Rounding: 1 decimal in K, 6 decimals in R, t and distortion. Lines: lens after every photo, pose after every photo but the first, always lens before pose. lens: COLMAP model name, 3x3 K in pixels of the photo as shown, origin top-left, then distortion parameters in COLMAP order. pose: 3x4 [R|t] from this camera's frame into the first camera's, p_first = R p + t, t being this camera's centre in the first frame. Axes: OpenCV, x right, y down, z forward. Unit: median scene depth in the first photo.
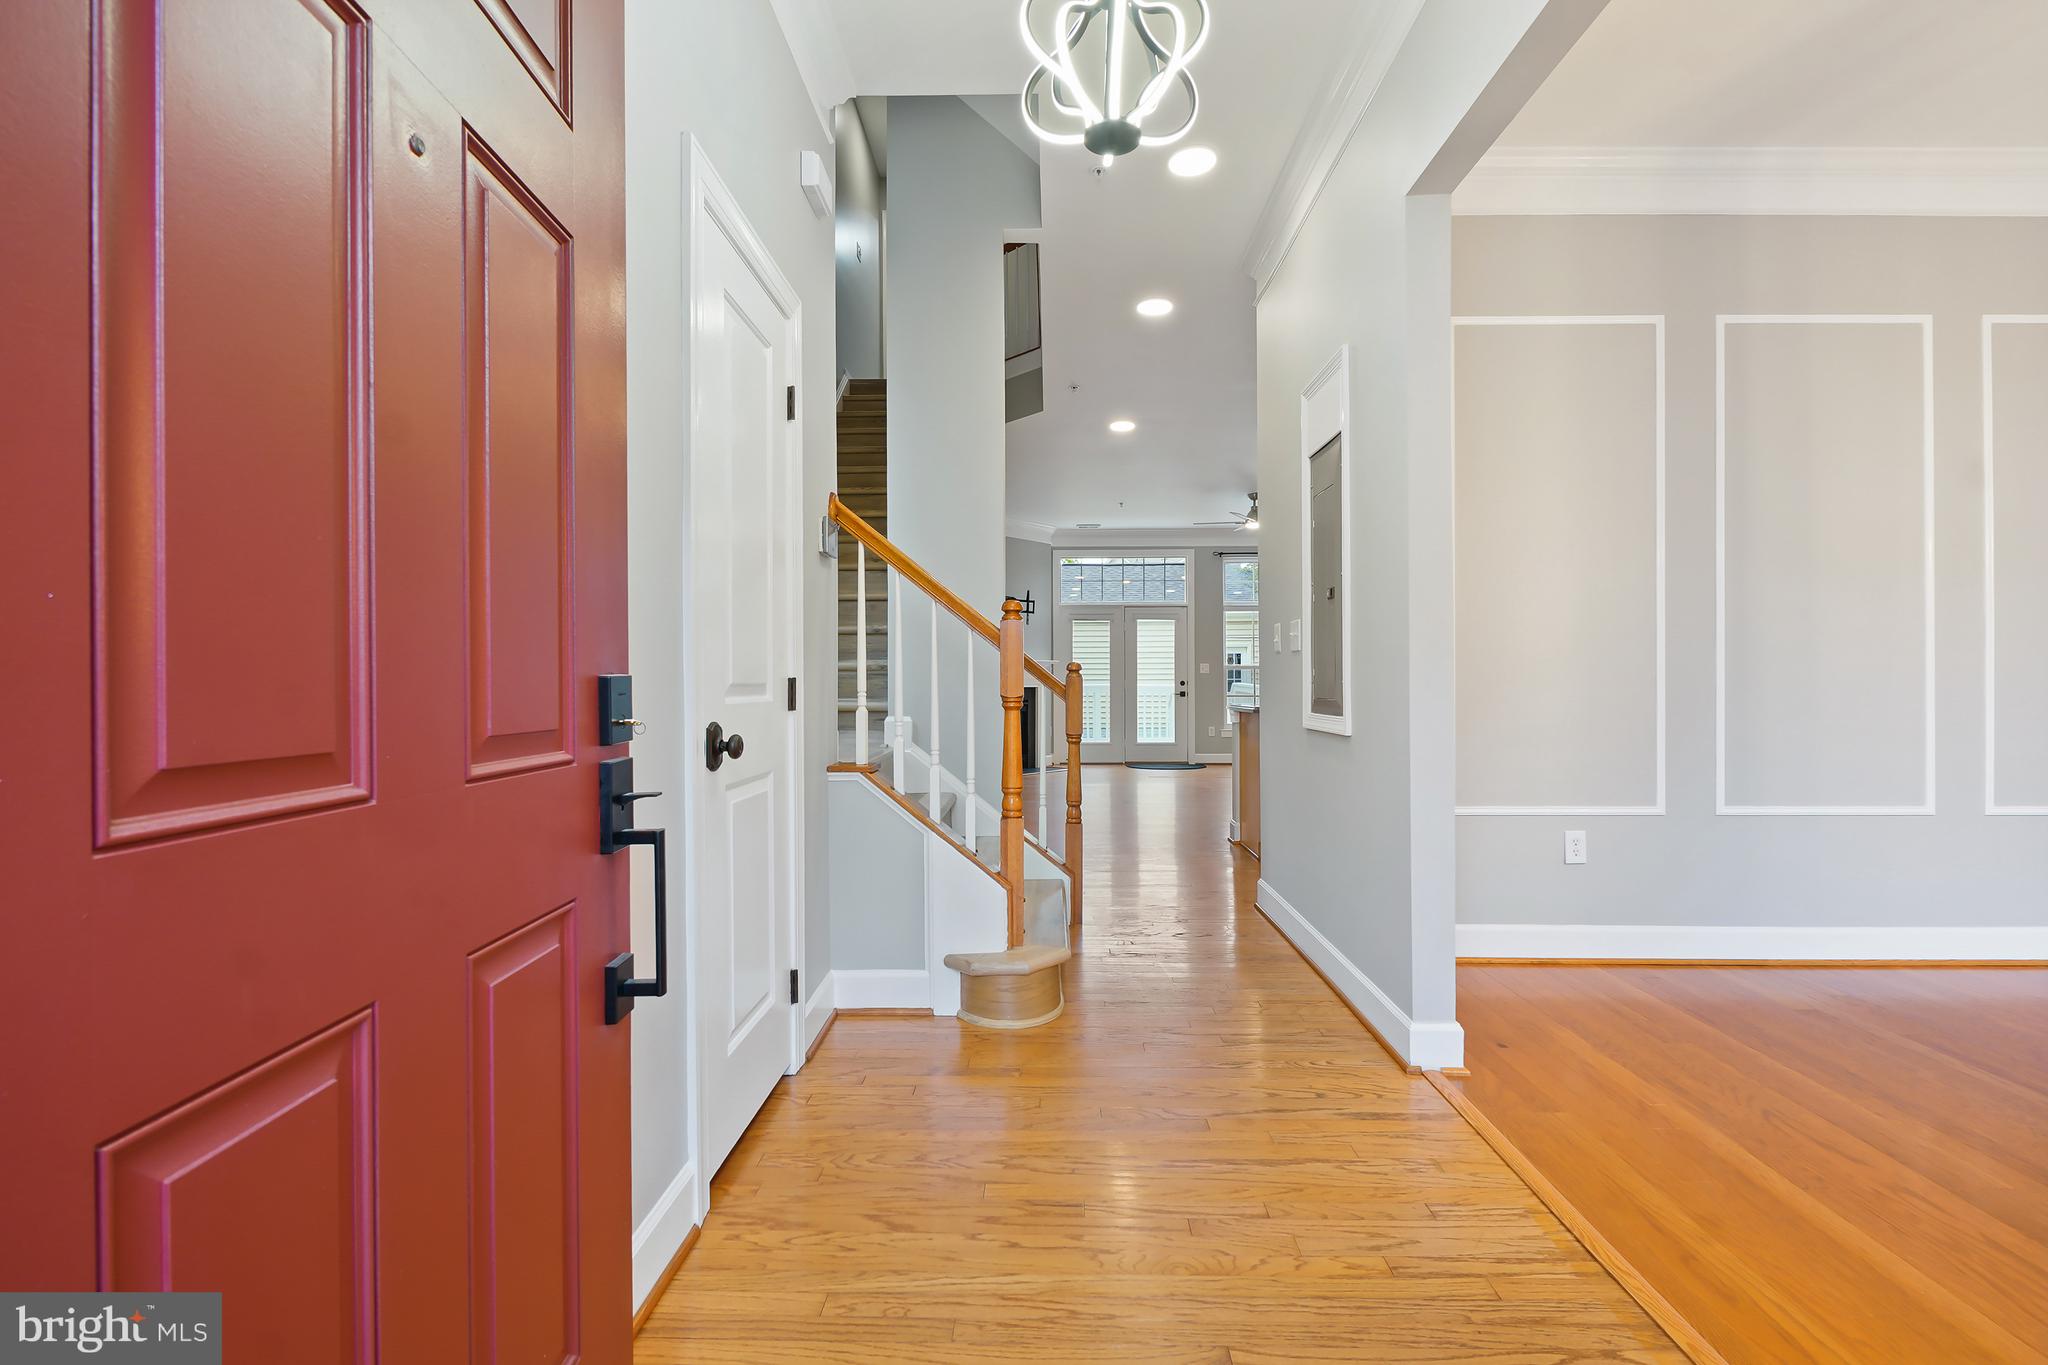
lens RADIAL K [[901.5, 0, 1037.8], [0, 901.5, 692.8], [0, 0, 1]] dist [-0.001159, -0.000225]
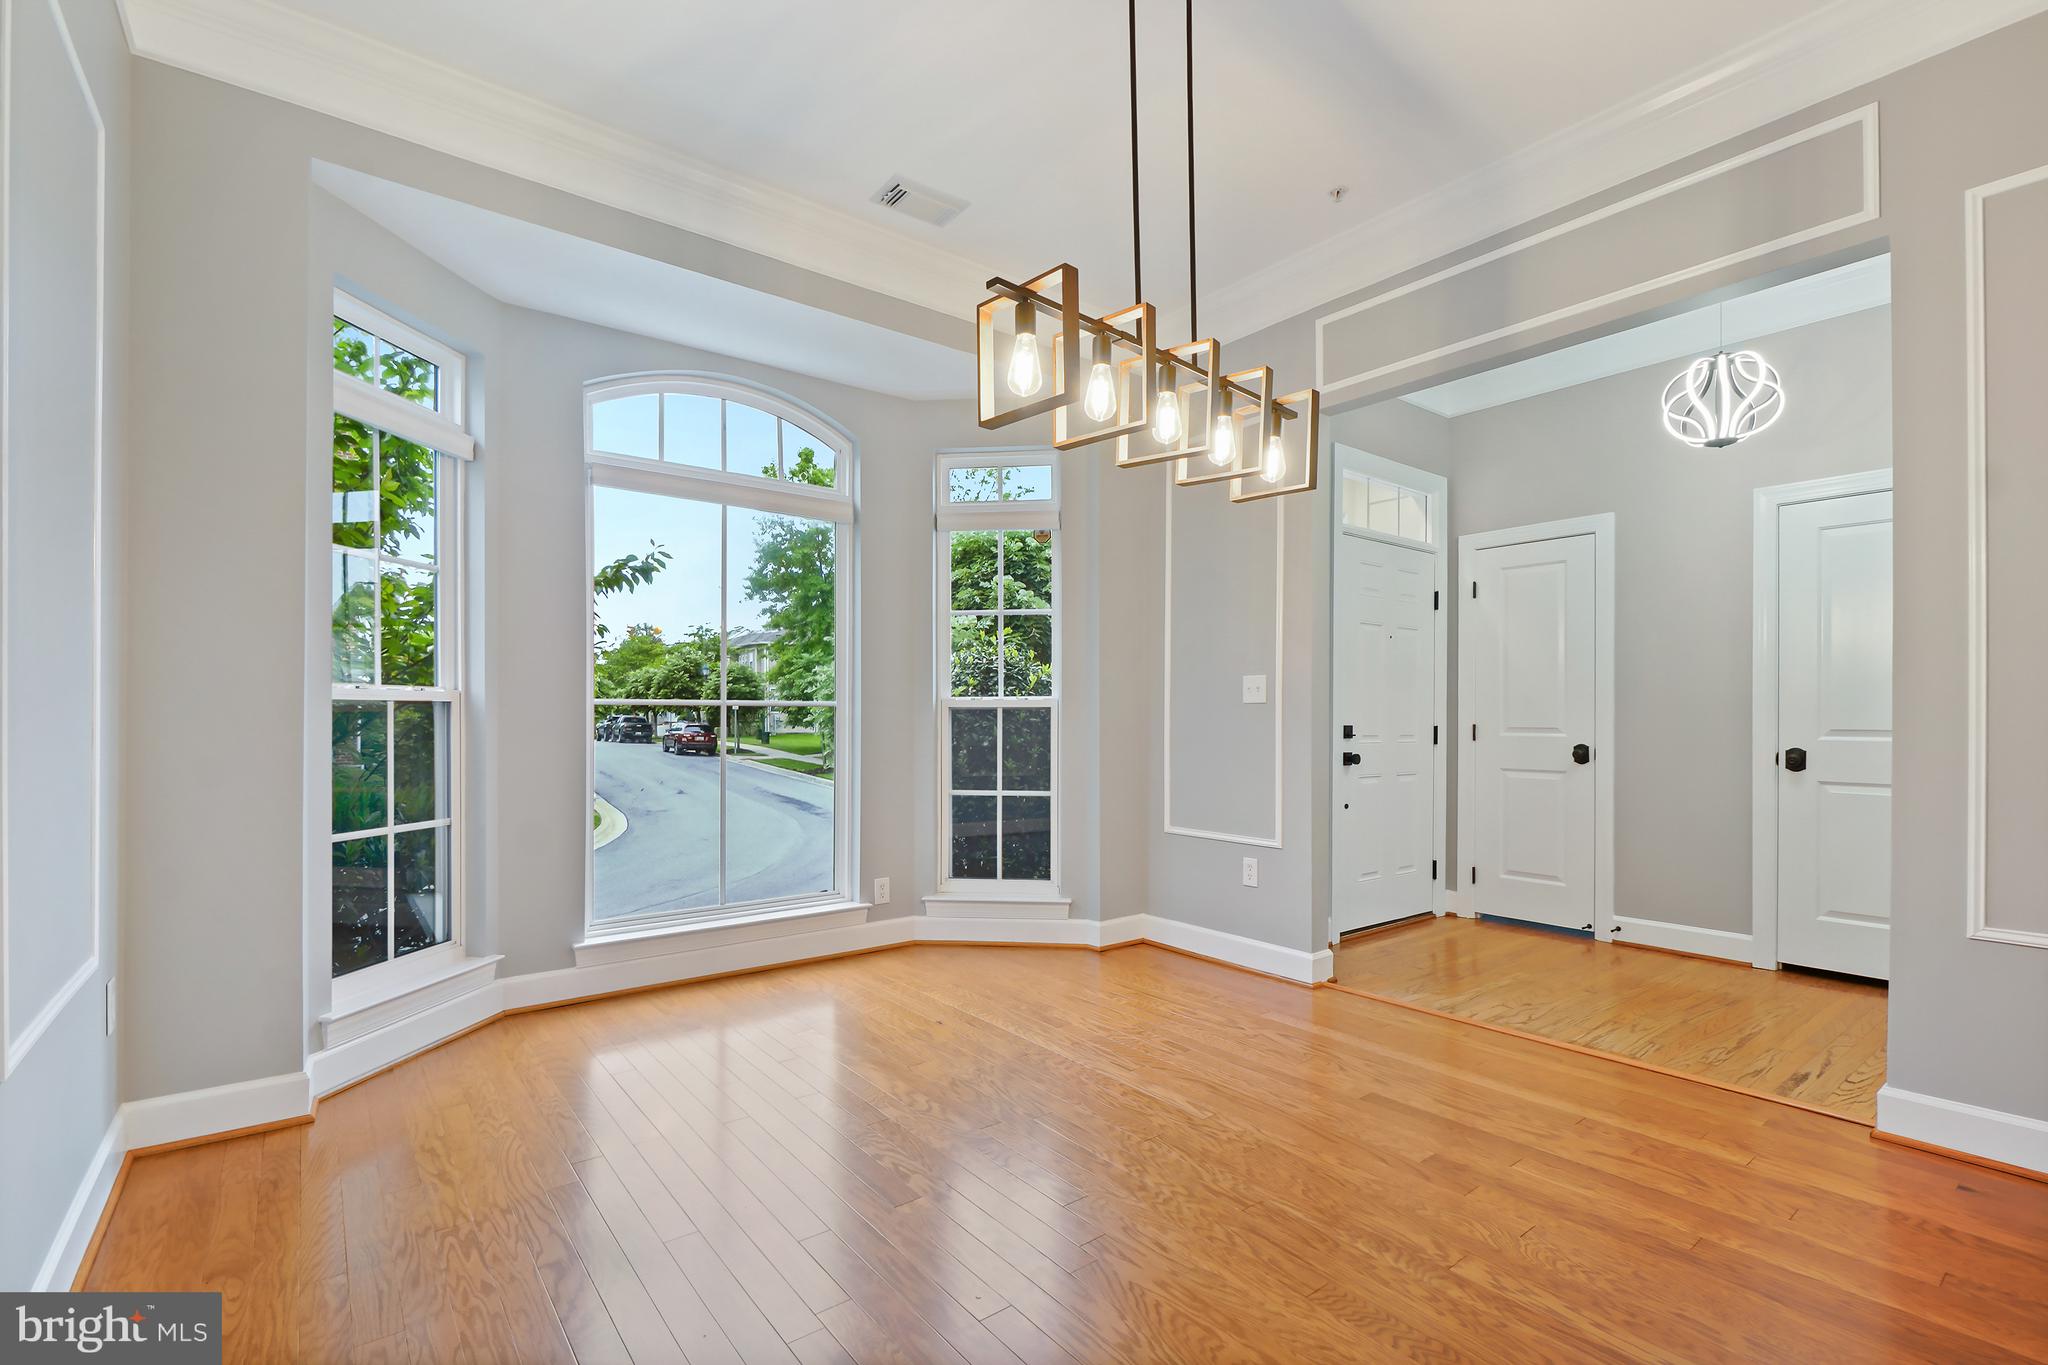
lens RADIAL K [[901.5, 0, 1037.8], [0, 901.5, 692.8], [0, 0, 1]] dist [-0.001159, -0.000225]
pose [[-0.780196, -0.012886, -0.625402, 2.079863], [-0.007294, 0.999907, -0.011502, -0.050120], [0.625493, -0.004412, -0.780218, 1.374735]]
